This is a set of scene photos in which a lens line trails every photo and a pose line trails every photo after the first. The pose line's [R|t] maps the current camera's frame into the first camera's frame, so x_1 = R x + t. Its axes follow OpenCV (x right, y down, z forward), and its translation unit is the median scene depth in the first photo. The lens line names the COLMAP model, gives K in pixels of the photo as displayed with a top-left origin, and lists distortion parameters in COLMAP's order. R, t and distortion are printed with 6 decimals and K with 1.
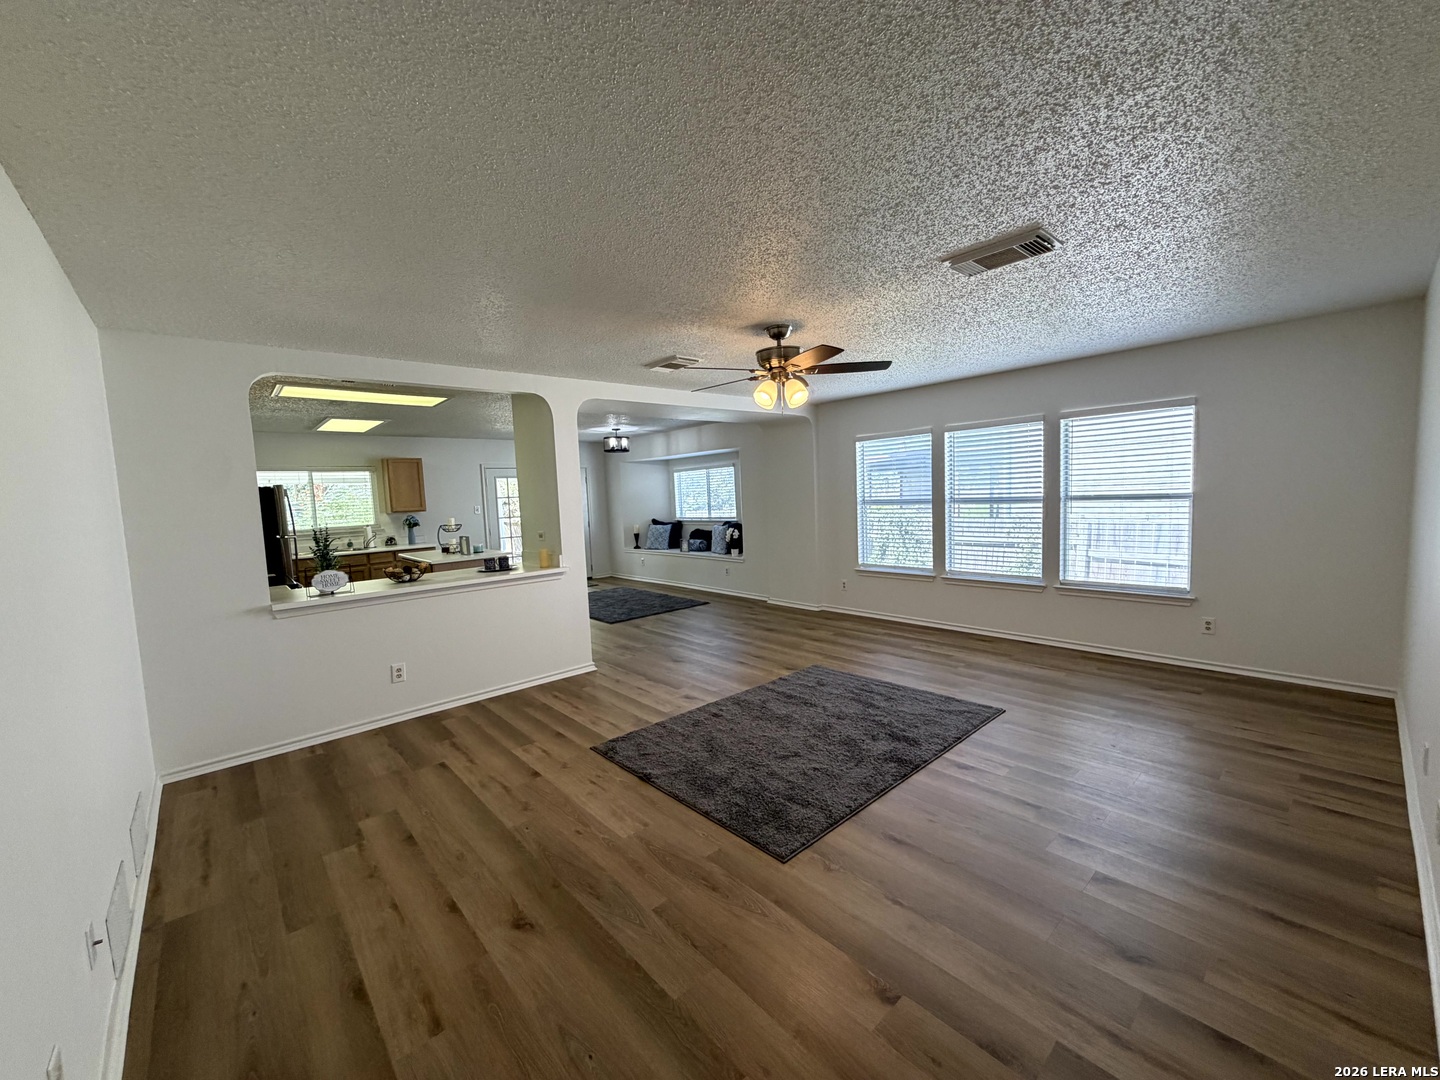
lens RADIAL K [[574.1, 0, 715.4], [0, 574.1, 540.4], [0, 0, 1]] dist [-0.000789, 0.000214]
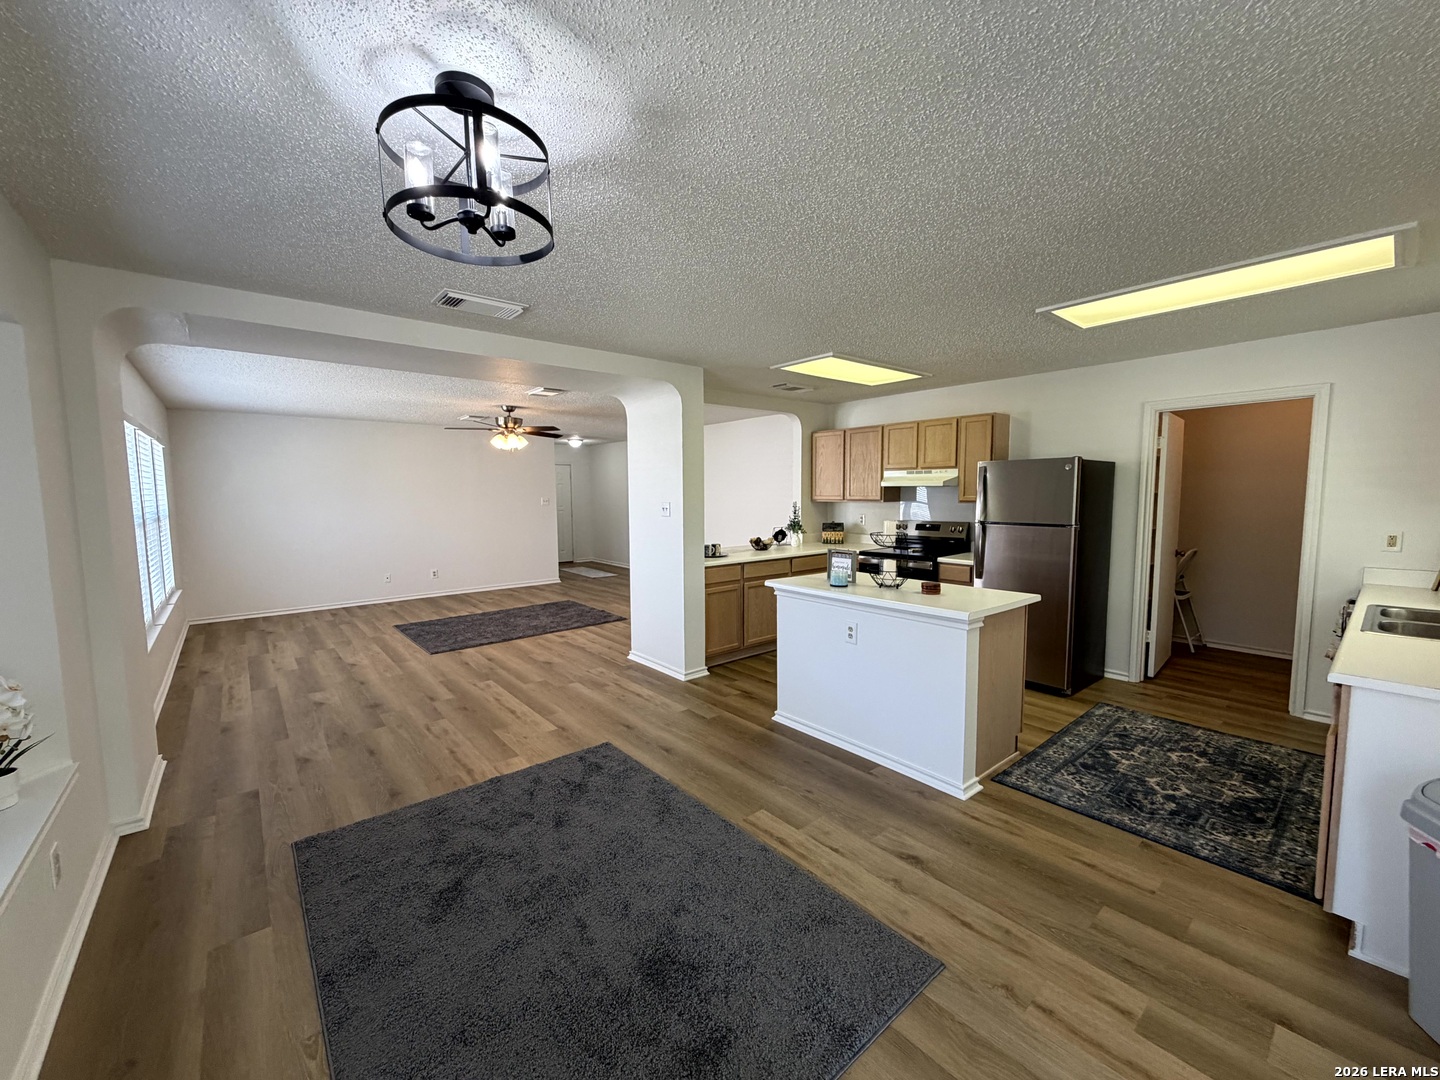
lens RADIAL K [[574.1, 0, 718.0], [0, 574.1, 537.7], [0, 0, 1]] dist [-0.000789, 0.000214]
pose [[-0.998361, 0.048867, 0.029795, -0.239697], [0.053185, 0.984426, 0.167564, -0.091111], [-0.021143, 0.168874, -0.985411, 1.158382]]
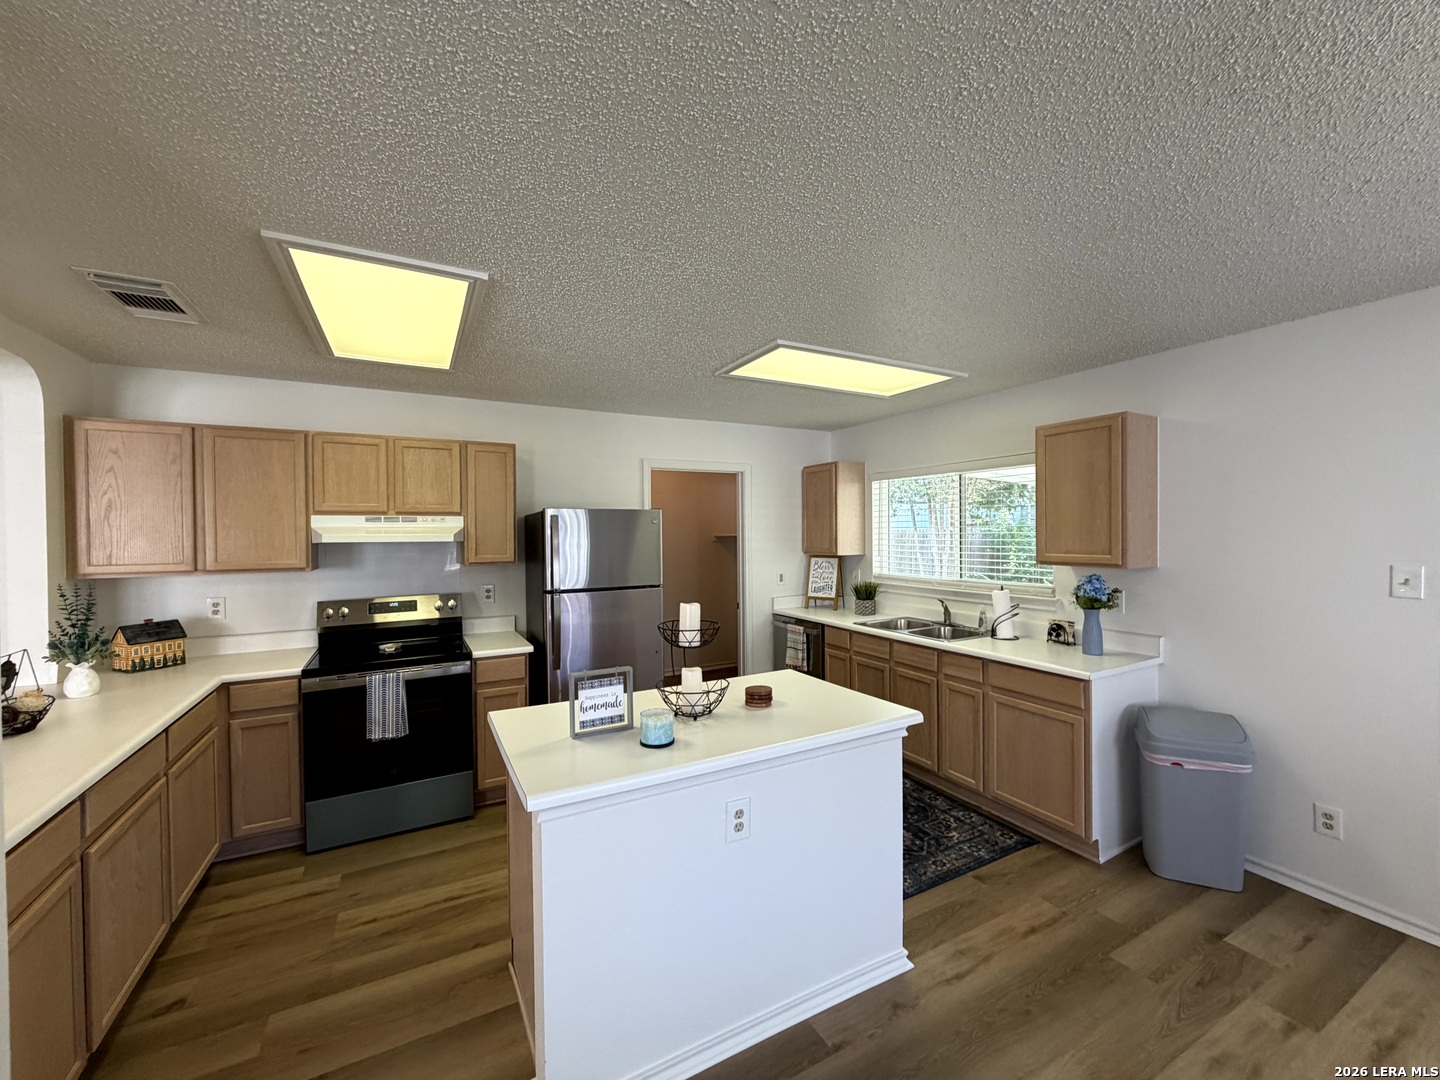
lens RADIAL K [[574.1, 0, 716.1], [0, 574.1, 539.5], [0, 0, 1]] dist [-0.000789, 0.000214]
pose [[-0.232026, 0.056006, -0.971096, -0.118448], [-0.066487, 0.995093, 0.073276, -0.073794], [0.970435, 0.081568, -0.227163, 0.818933]]
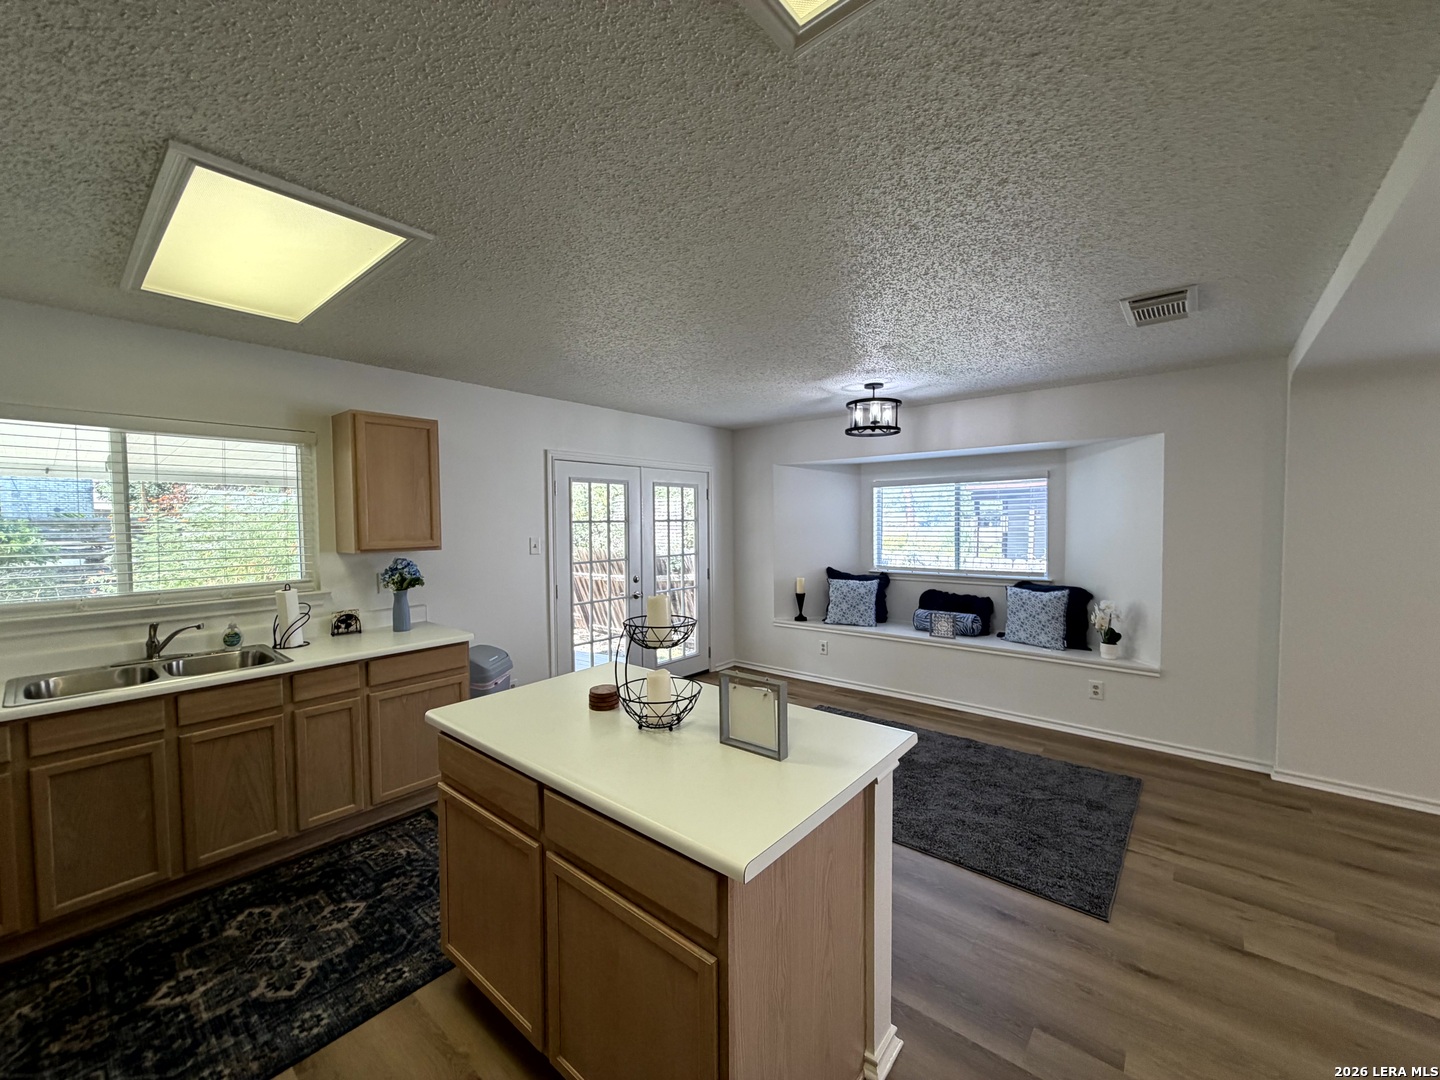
lens RADIAL K [[574.1, 0, 714.6], [0, 574.1, 539.9], [0, 0, 1]] dist [-0.000789, 0.000214]
pose [[0.989300, 0.027725, 0.143237, -0.358402], [-0.020210, 0.998355, -0.053657, -0.038344], [-0.144489, 0.050188, 0.988233, 0.548843]]
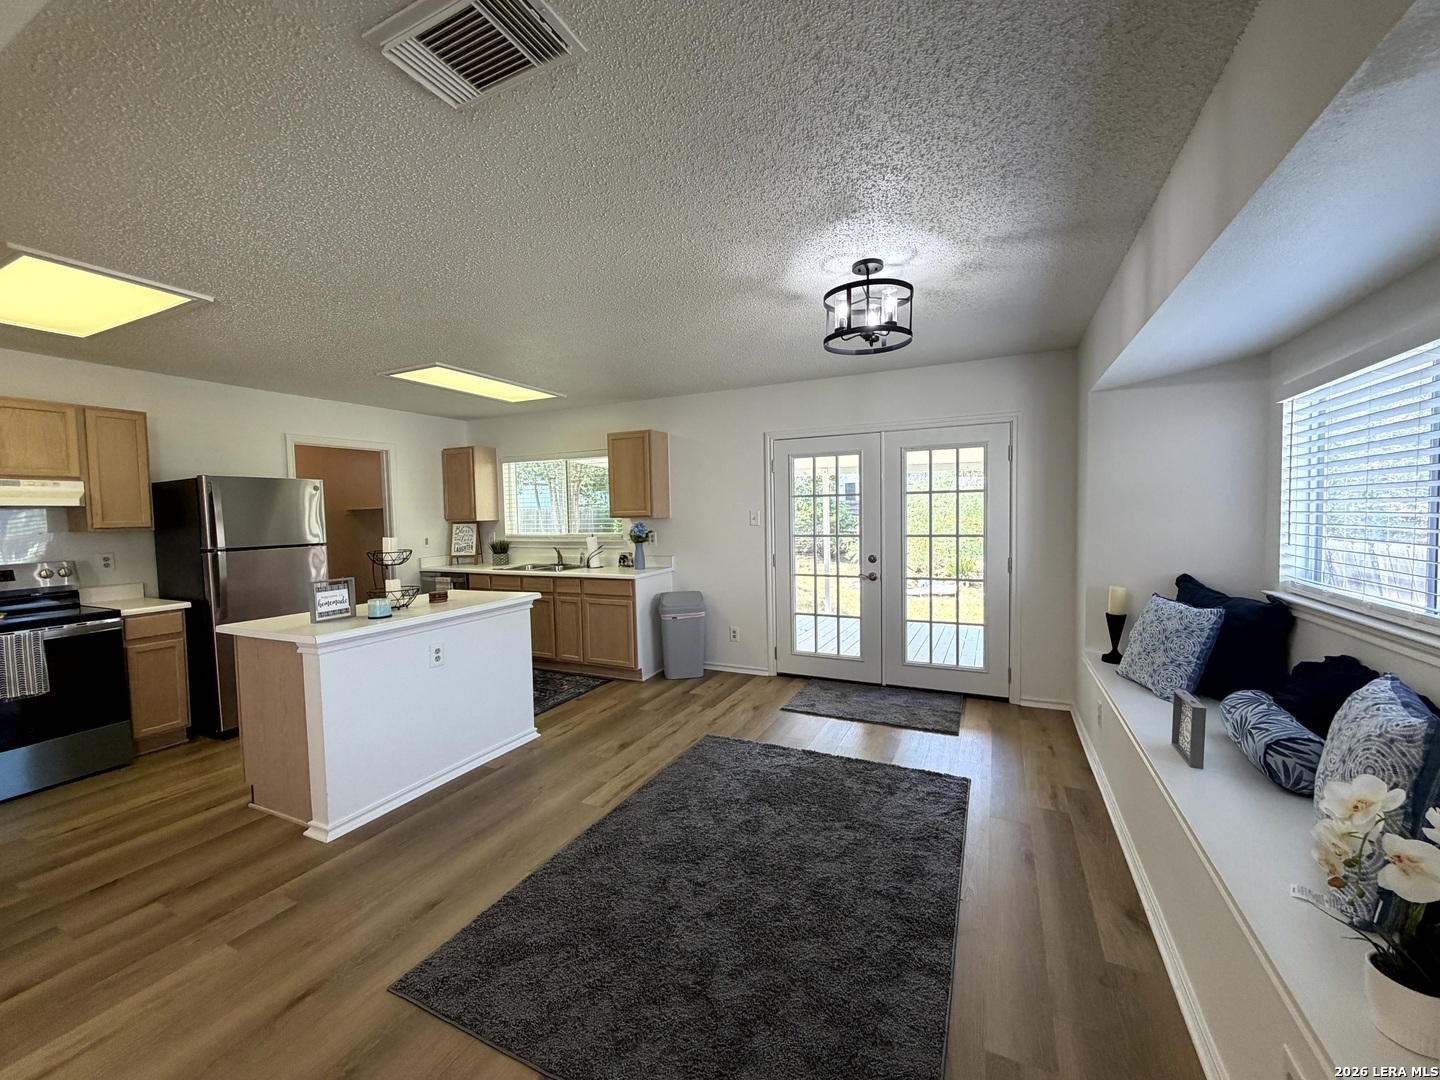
lens RADIAL K [[574.1, 0, 716.9], [0, 574.1, 539.6], [0, 0, 1]] dist [-0.000789, 0.000214]
pose [[0.386924, 0.079662, -0.918664, 0.075501], [-0.075801, 0.995637, 0.054411, -0.063399], [0.918991, 0.048582, 0.391274, 0.805013]]
